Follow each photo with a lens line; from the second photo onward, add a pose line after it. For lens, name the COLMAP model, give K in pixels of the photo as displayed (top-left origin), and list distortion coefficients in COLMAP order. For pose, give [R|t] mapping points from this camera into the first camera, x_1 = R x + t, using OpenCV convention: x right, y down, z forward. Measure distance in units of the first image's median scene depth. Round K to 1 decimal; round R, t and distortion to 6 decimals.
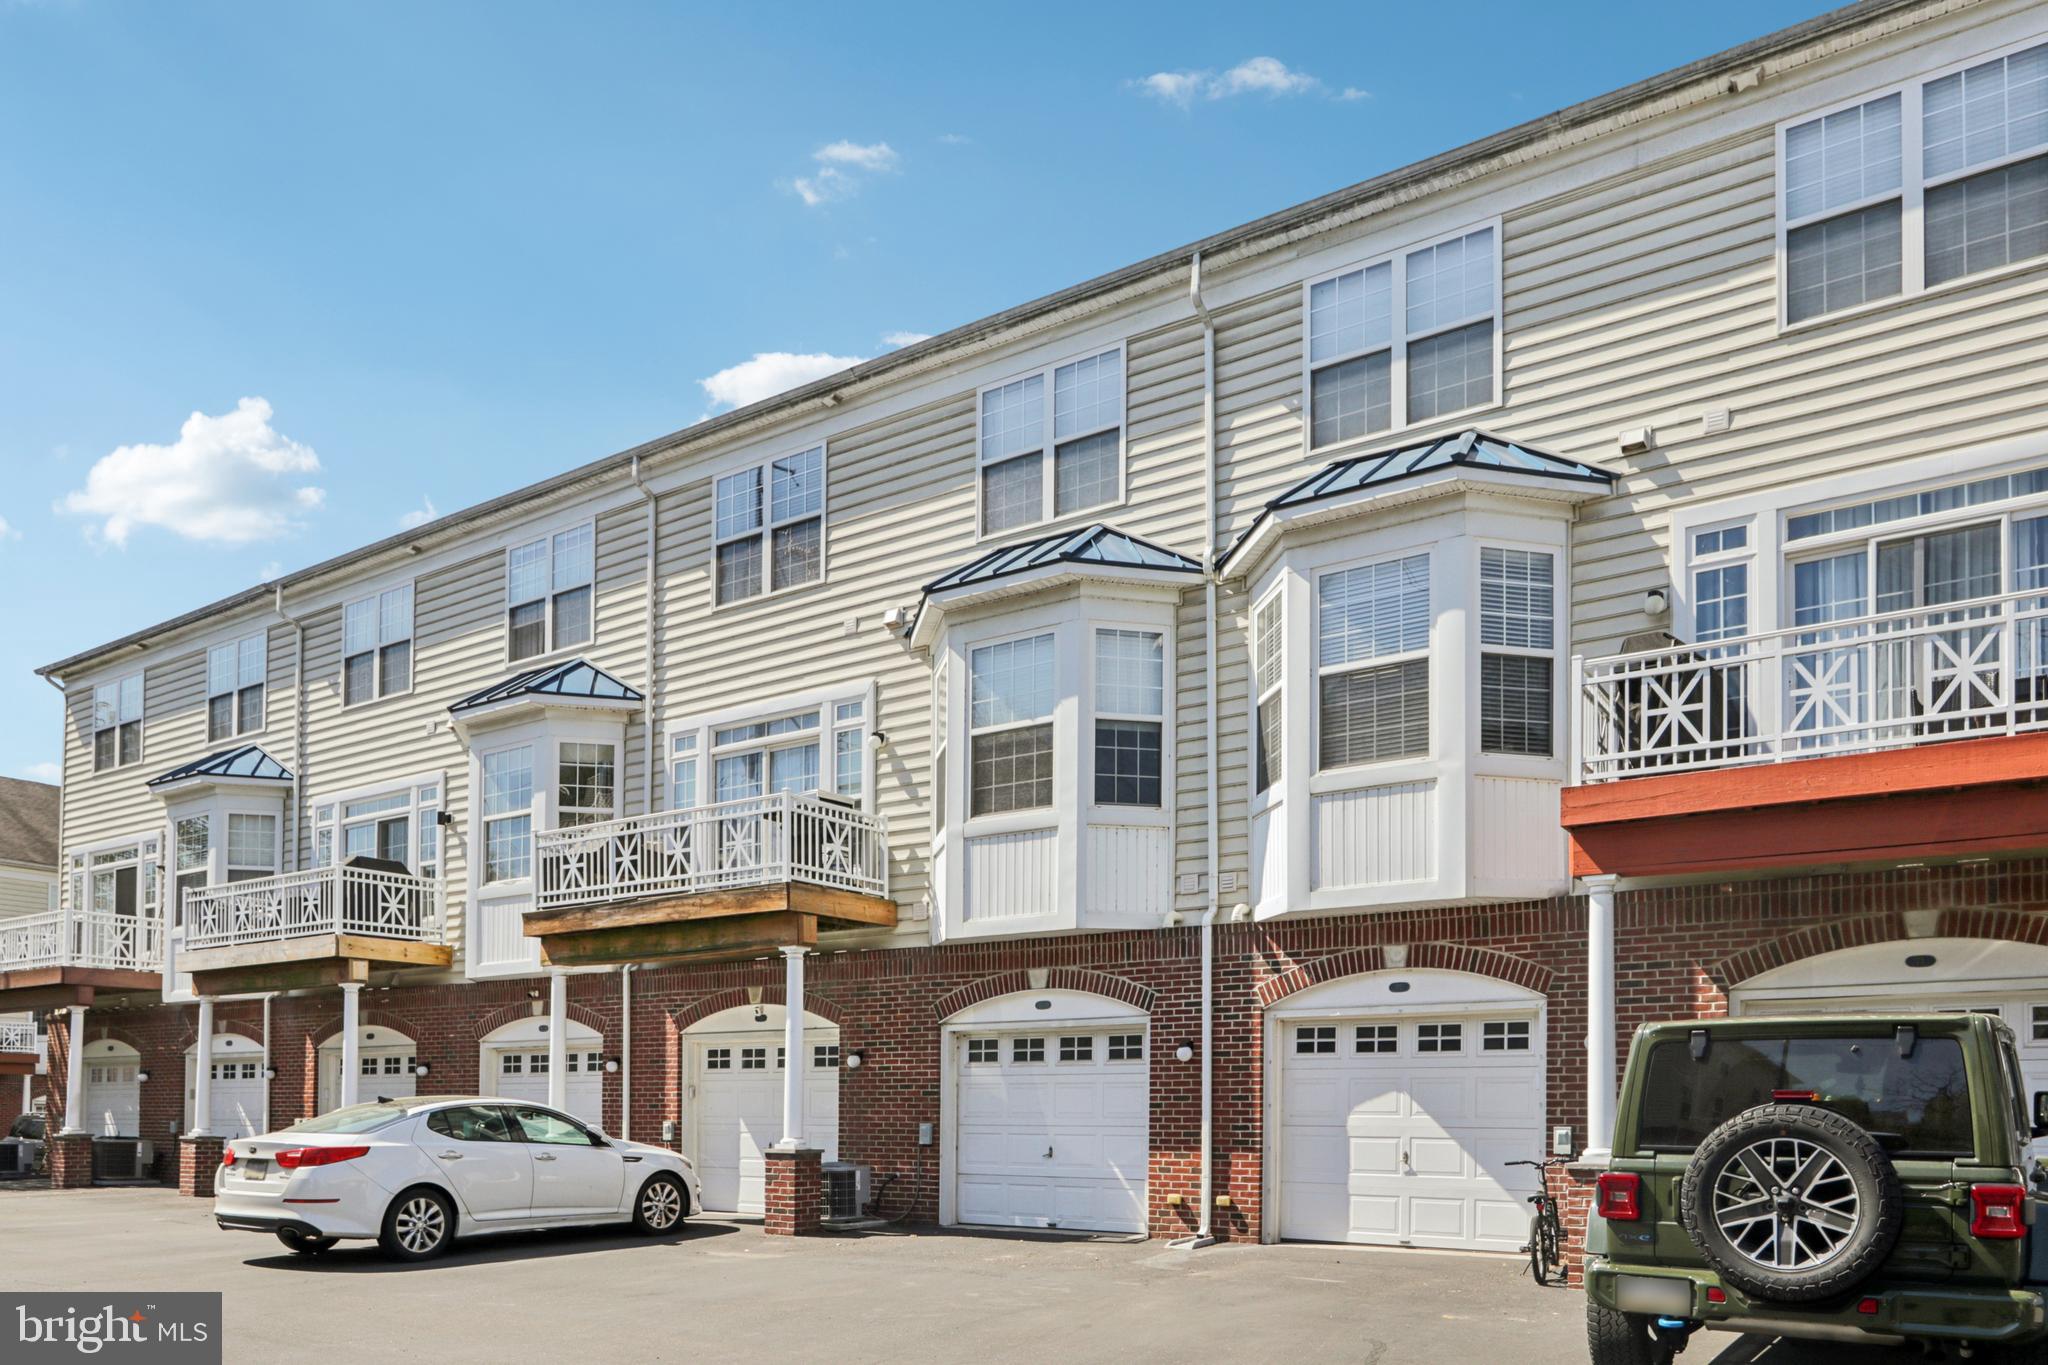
lens RADIAL K [[1368.5, 0, 1018.5], [0, 1368.5, 690.5], [0, 0, 1]] dist [-0.004357, 0.000847]
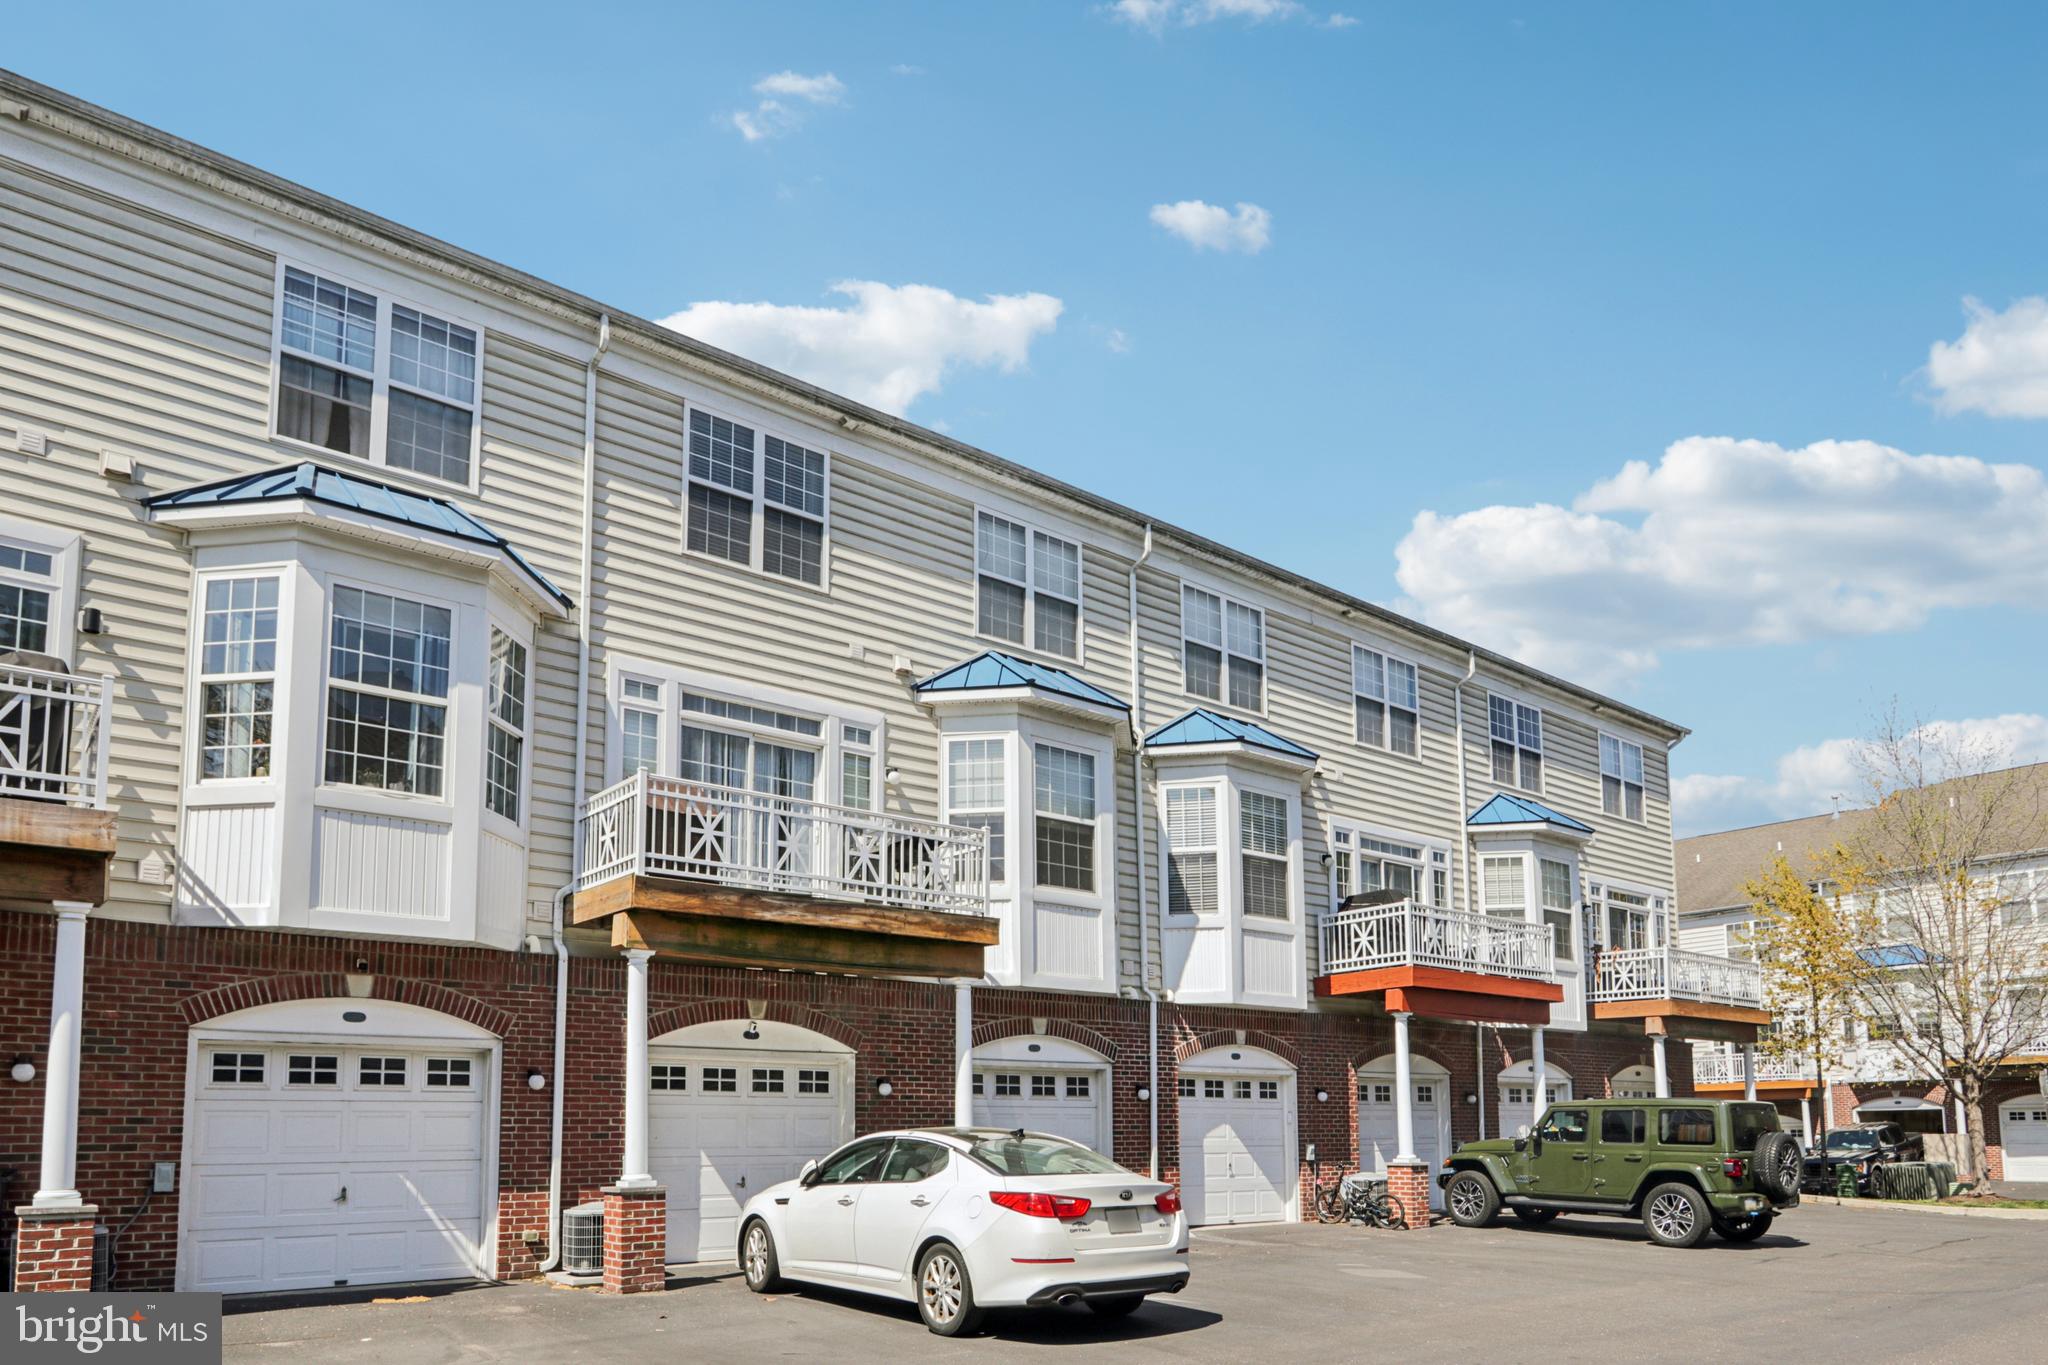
lens RADIAL K [[1186.2, 0, 1024.0], [0, 1186.2, 682.5], [0, 0, 1]] dist [0.001817, 0.001627]
pose [[0.343073, 0.334391, 0.877772, -0.841889], [-0.267572, 0.930561, -0.249922, 0.160276], [-0.900392, -0.149126, 0.408724, 0.518771]]
